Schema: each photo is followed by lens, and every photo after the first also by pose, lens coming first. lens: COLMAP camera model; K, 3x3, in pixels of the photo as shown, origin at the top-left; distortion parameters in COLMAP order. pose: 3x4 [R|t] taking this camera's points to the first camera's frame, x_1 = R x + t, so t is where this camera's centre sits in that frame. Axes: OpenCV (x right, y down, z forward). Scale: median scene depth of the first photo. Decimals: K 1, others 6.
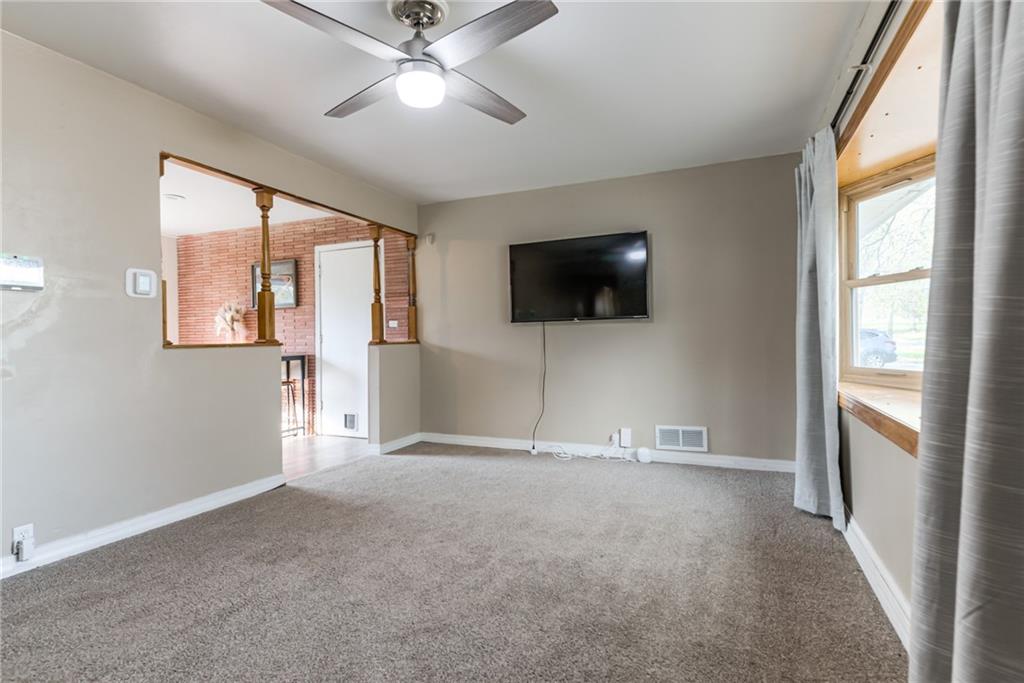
lens RADIAL K [[525.0, 0, 512.0], [0, 525.0, 341.5], [0, 0, 1]] dist [0.014282, -0.000160]
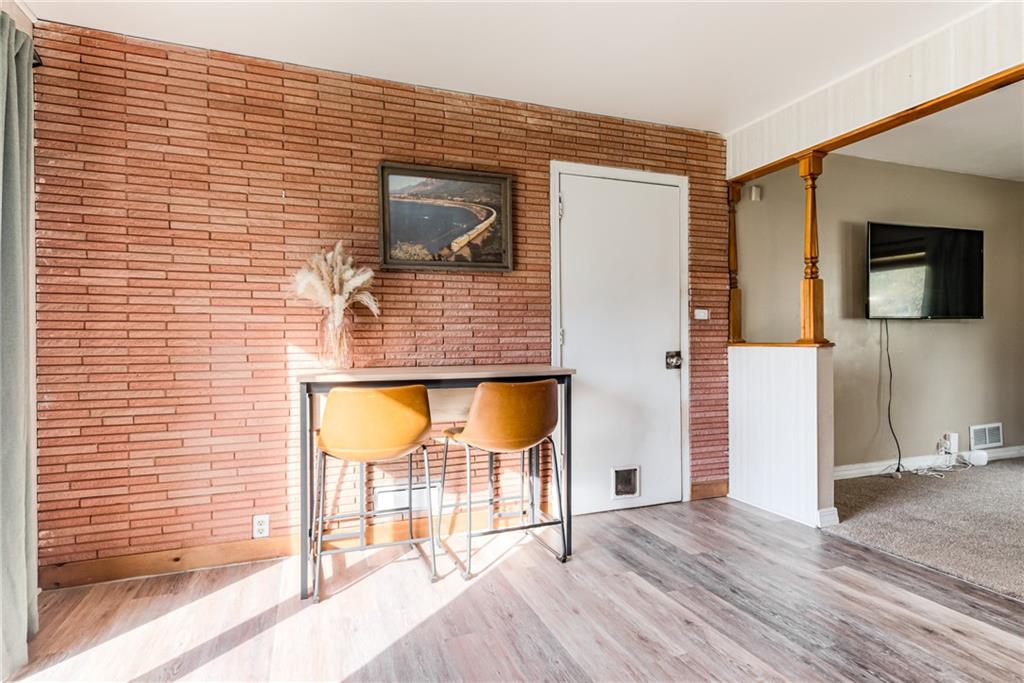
lens RADIAL K [[525.0, 0, 512.0], [0, 525.0, 341.5], [0, 0, 1]] dist [0.014282, -0.000160]
pose [[0.706759, 0.006152, 0.707428, -0.851604], [0.001493, 0.999947, -0.010188, 0.005635], [-0.707453, 0.008257, 0.706712, 0.727396]]
